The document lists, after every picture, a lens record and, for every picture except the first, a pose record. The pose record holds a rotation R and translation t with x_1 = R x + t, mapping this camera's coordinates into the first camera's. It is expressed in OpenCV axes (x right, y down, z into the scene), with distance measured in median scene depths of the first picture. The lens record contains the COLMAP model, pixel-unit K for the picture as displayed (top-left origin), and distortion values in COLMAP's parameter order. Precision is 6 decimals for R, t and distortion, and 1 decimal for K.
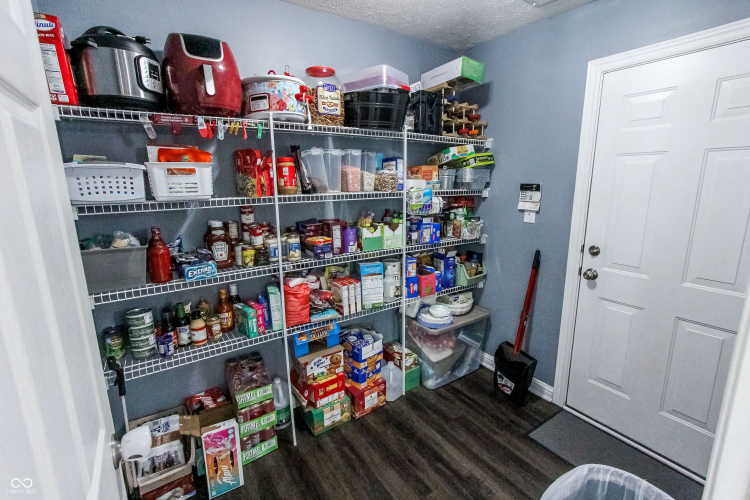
lens RADIAL K [[345.8, 0, 376.2], [0, 345.8, 249.5], [0, 0, 1]] dist [-0.003736, -0.000540]
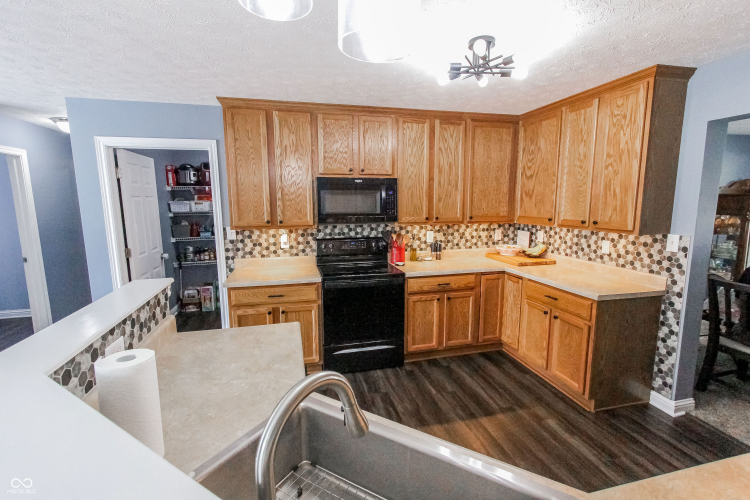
lens RADIAL K [[345.8, 0, 375.1], [0, 345.8, 250.5], [0, 0, 1]] dist [-0.003736, -0.000540]
pose [[0.935764, 0.057276, -0.347944, 2.260338], [-0.076067, 0.996277, -0.040577, 0.240747], [0.344324, 0.064438, 0.936637, -1.554730]]
